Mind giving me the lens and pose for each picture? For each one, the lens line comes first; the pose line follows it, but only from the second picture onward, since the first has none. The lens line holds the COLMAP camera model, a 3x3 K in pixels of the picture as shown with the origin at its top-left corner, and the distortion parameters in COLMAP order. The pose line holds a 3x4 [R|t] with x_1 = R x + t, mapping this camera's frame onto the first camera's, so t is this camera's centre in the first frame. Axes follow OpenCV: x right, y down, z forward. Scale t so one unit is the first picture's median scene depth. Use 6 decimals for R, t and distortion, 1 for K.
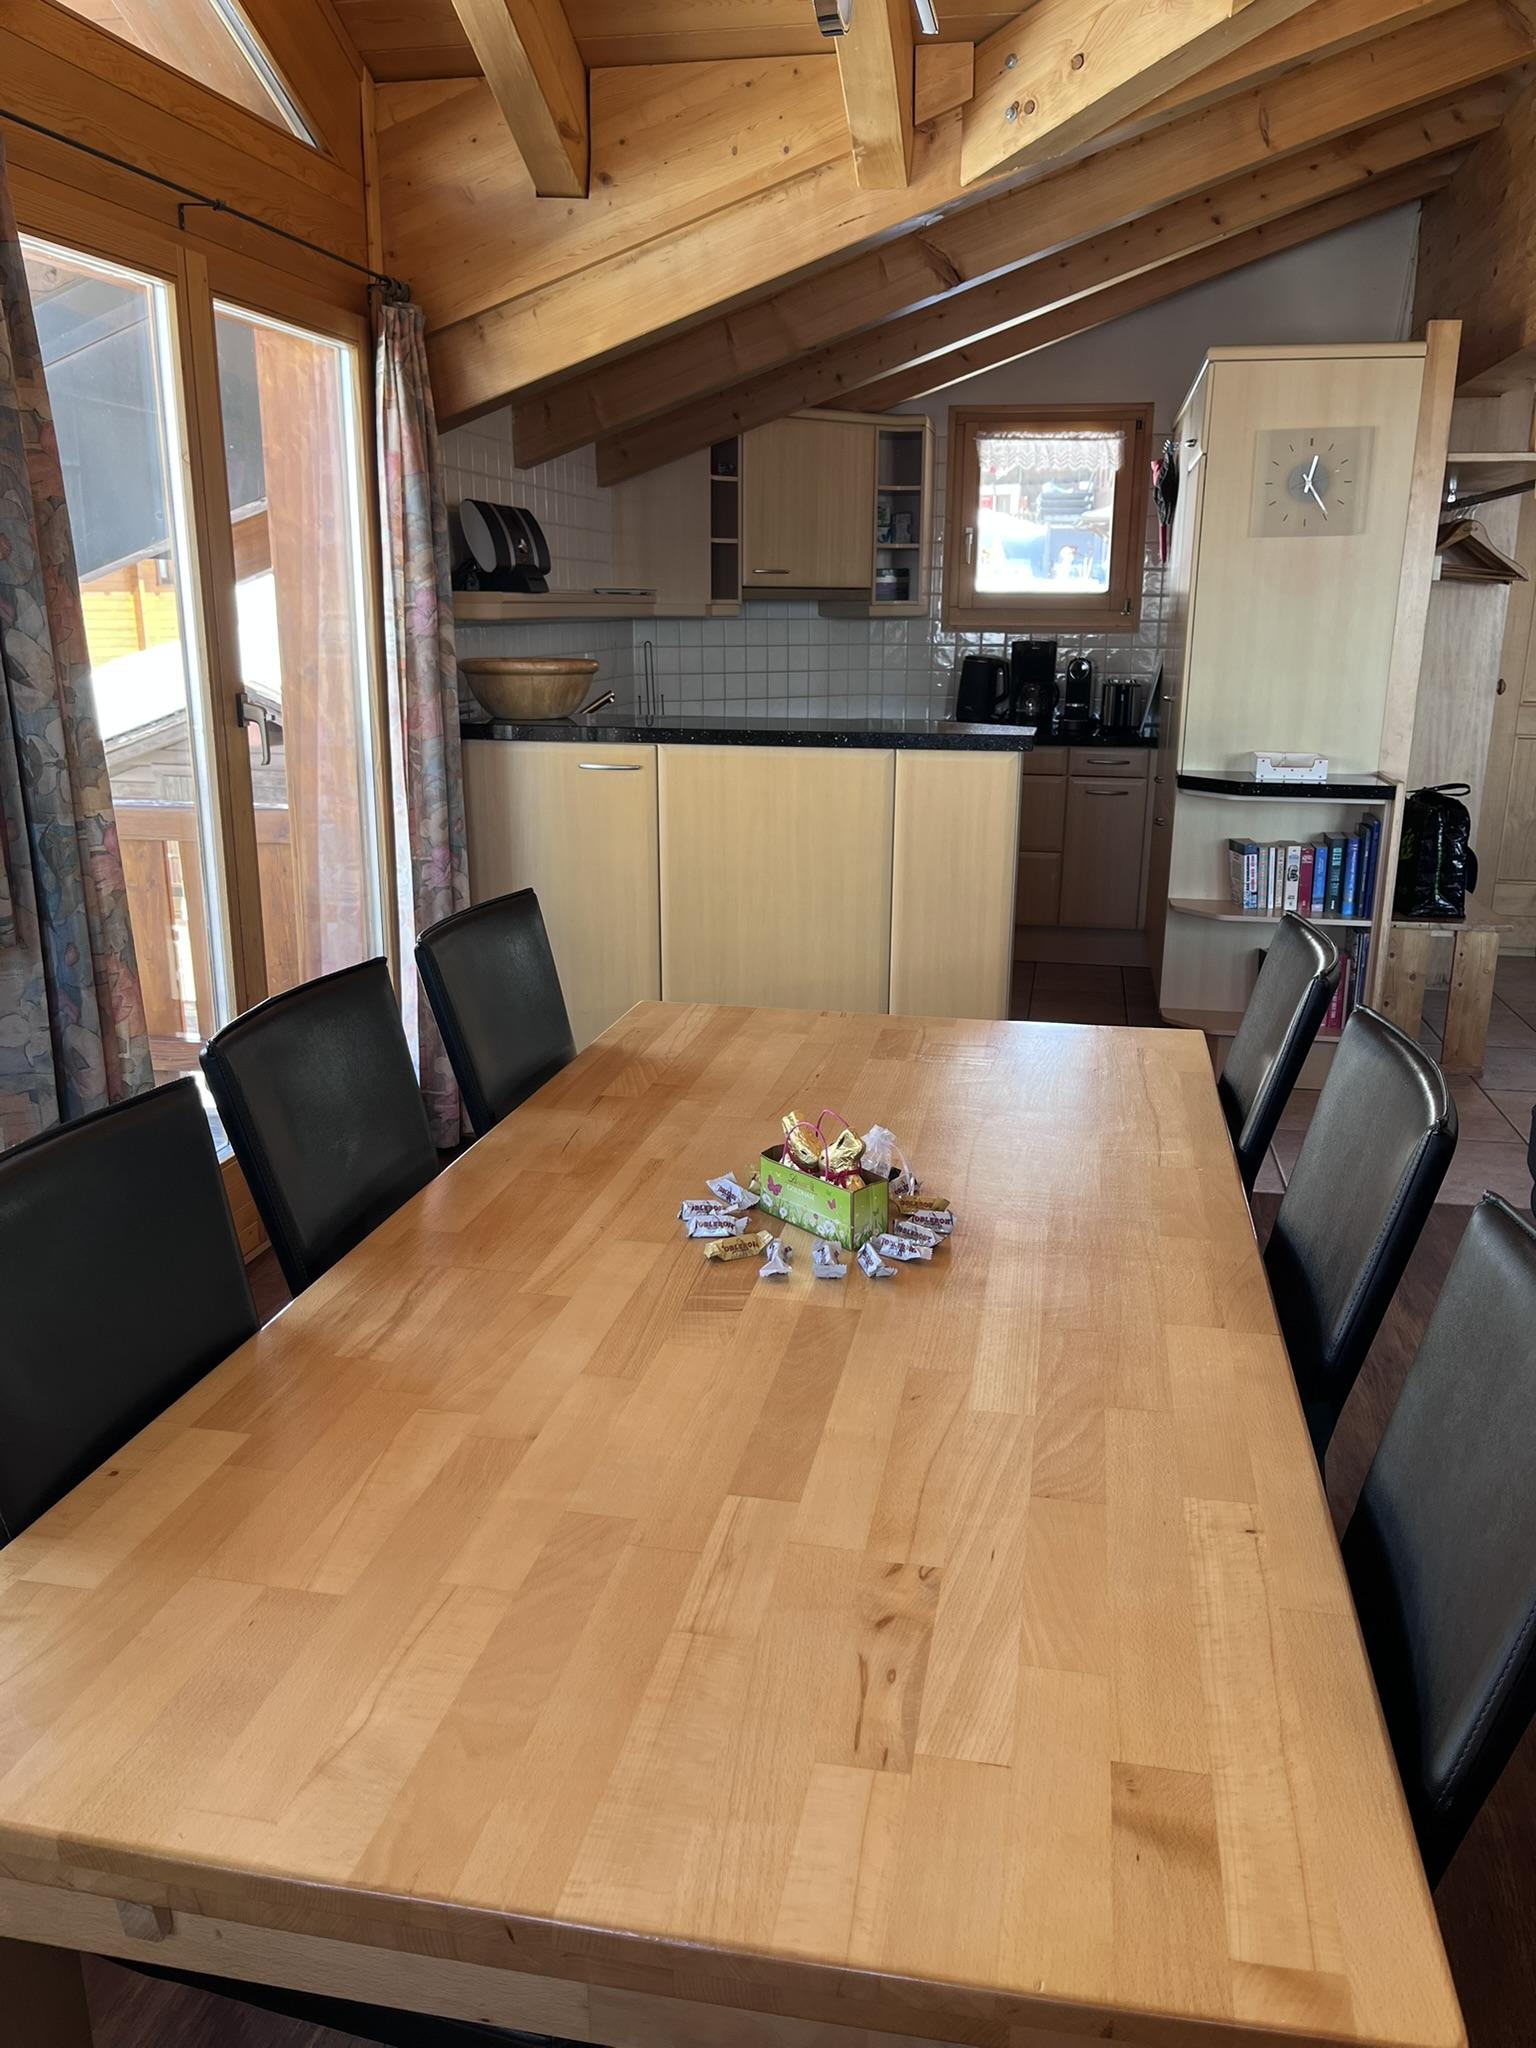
lens RADIAL K [[1556.5, 0, 771.7], [0, 1556.5, 1020.4], [0, 0, 1]] dist [0.041721, -0.051408]
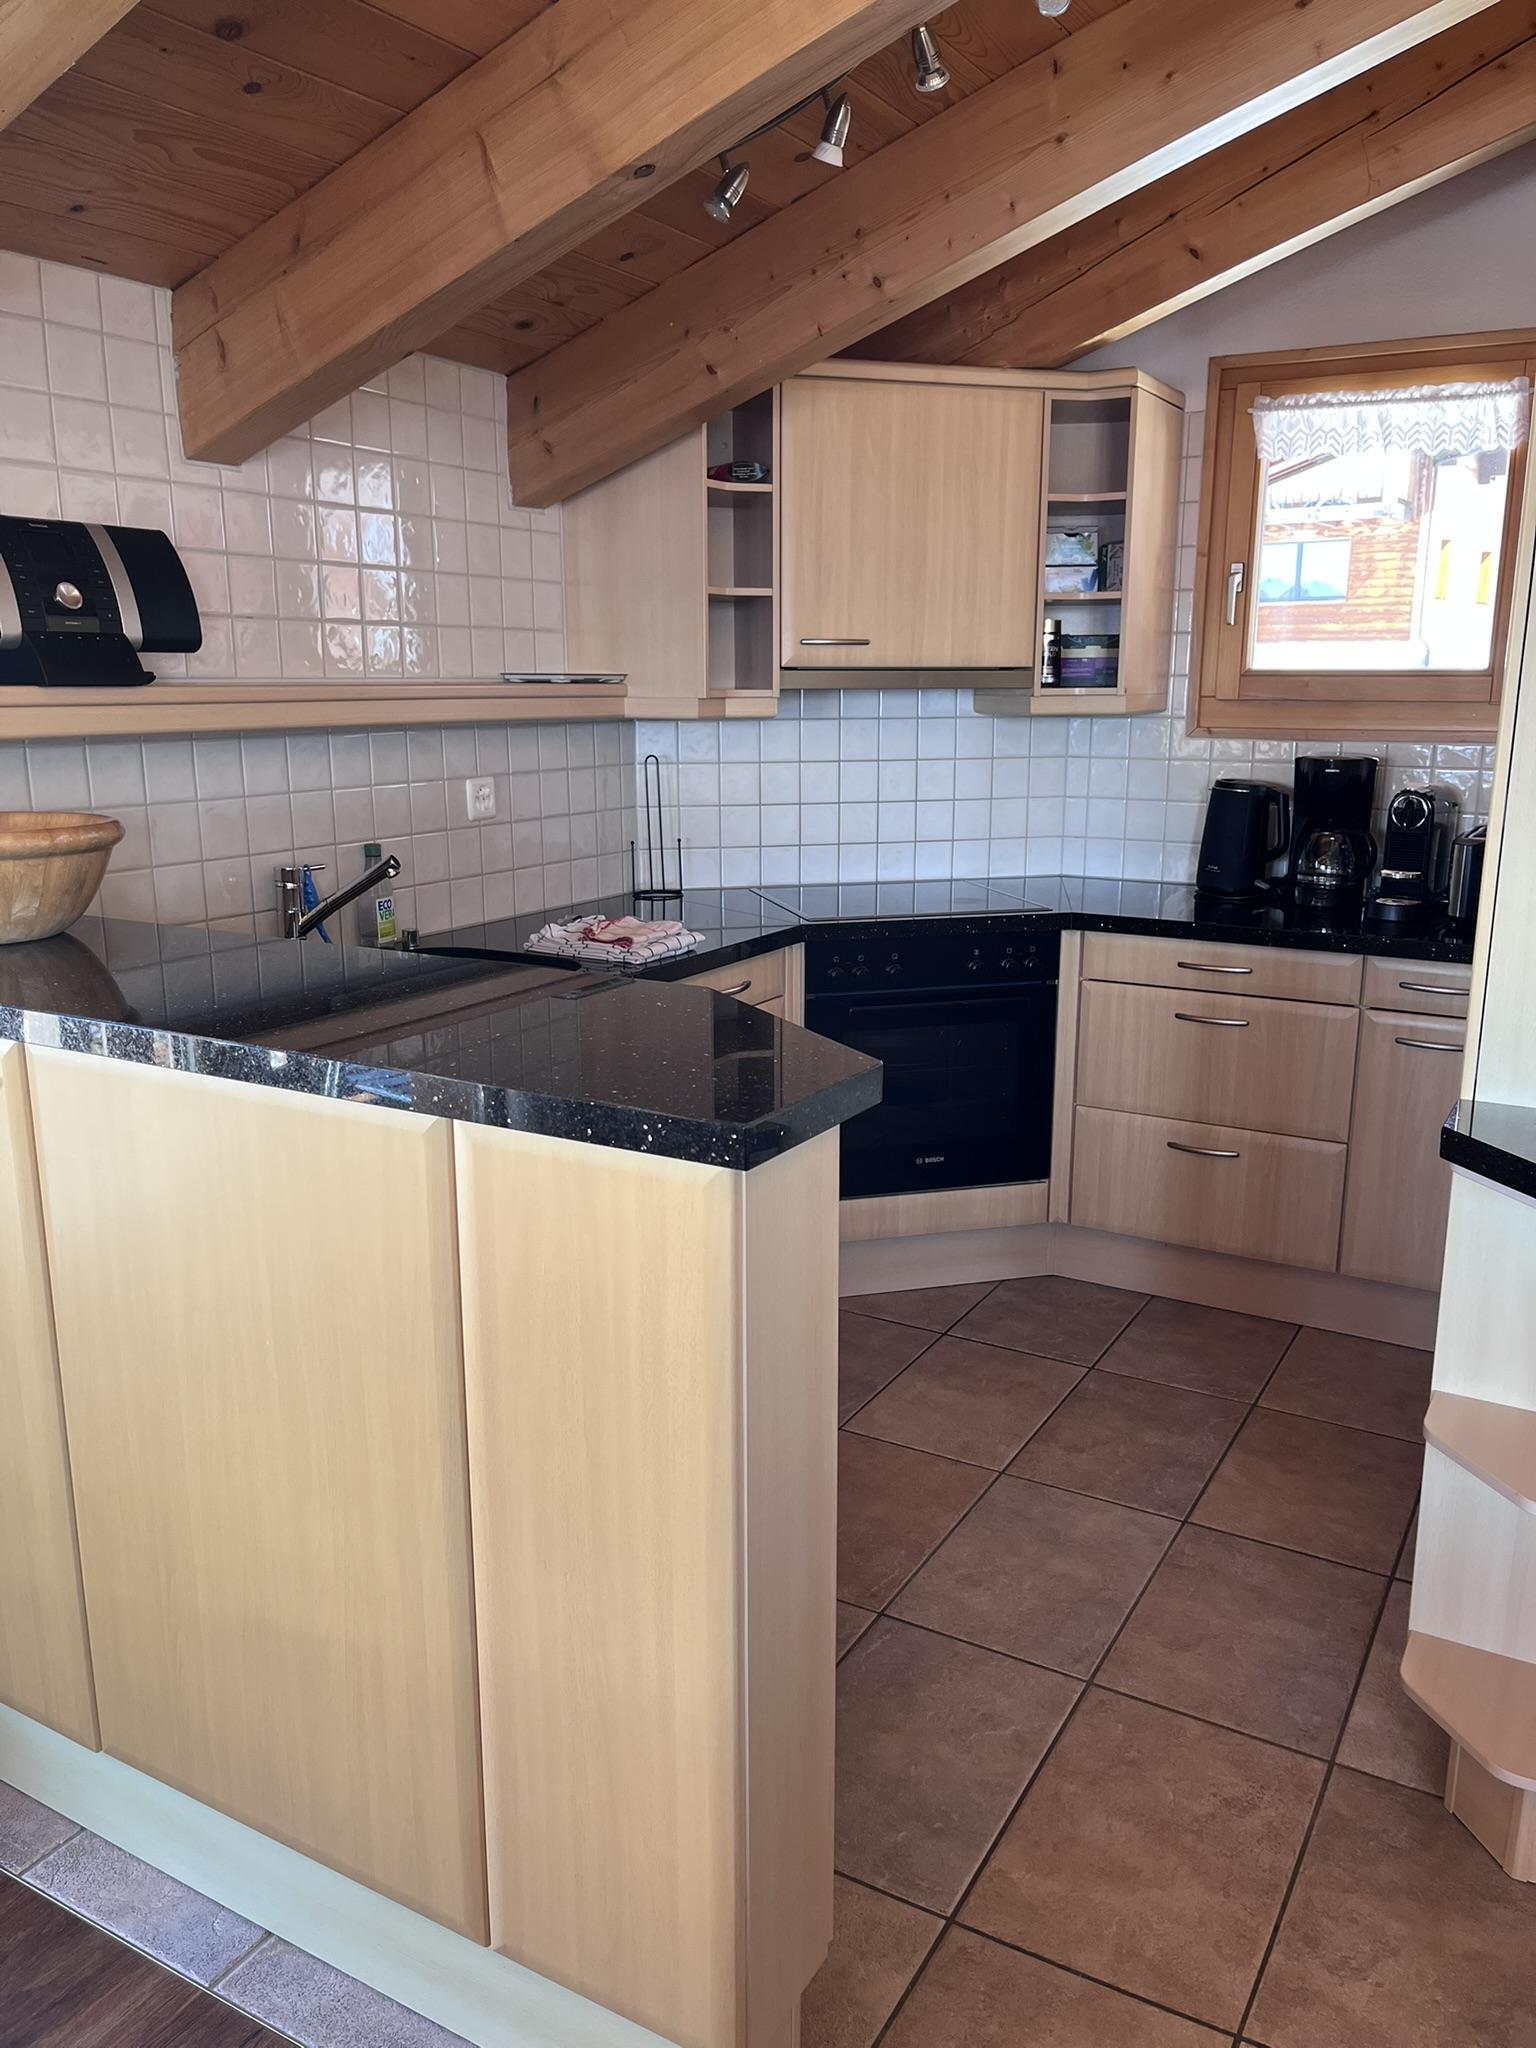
lens RADIAL K [[1556.5, 0, 766.6], [0, 1556.5, 1027.8], [0, 0, 1]] dist [0.041721, -0.051408]
pose [[0.945846, 0.064186, -0.318207, 0.161396], [-0.077569, 0.996549, -0.029554, -0.113580], [0.315212, 0.052637, 0.947560, 0.408546]]
